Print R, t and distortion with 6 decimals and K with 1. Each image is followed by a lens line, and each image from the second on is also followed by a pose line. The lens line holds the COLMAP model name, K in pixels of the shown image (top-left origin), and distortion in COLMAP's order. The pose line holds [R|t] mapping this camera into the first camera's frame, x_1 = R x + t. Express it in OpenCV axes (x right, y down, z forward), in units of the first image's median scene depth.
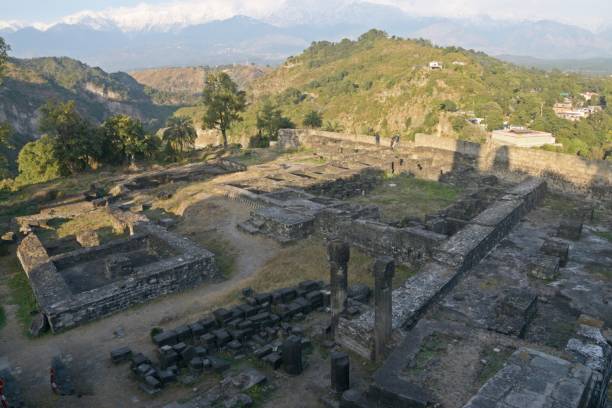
lens RADIAL K [[485.9, 0, 306.0], [0, 485.9, 204.0], [0, 0, 1]] dist [-0.156653, 0.128290]
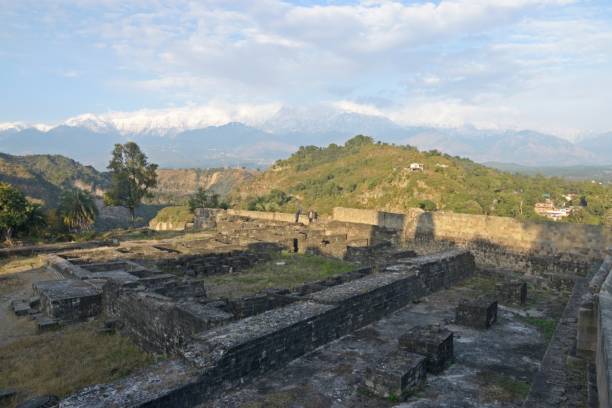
lens RADIAL K [[485.9, 0, 306.0], [0, 485.9, 204.0], [0, 0, 1]] dist [-0.156653, 0.128290]
pose [[0.999781, 0.015180, 0.014388, 0.134878], [-0.011763, 0.976913, -0.213311, 0.021212], [-0.017294, 0.213095, 0.976878, 0.148746]]
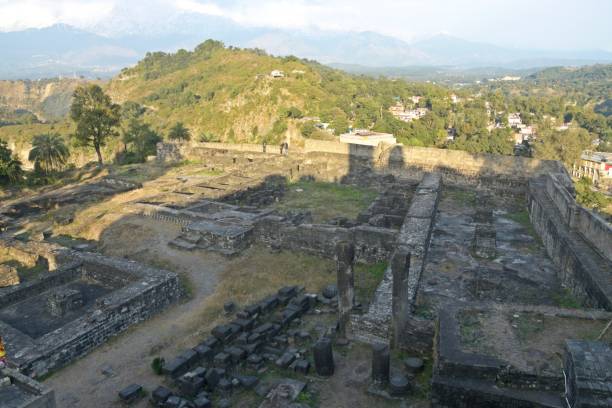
lens RADIAL K [[489.3, 0, 306.0], [0, 489.3, 204.0], [0, 0, 1]] dist [-0.154886, 0.132533]
pose [[0.946502, -0.082885, 0.311871, -0.087364], [0.089685, 0.995942, -0.007498, -0.000690], [-0.309984, 0.035067, 0.950095, 0.007405]]
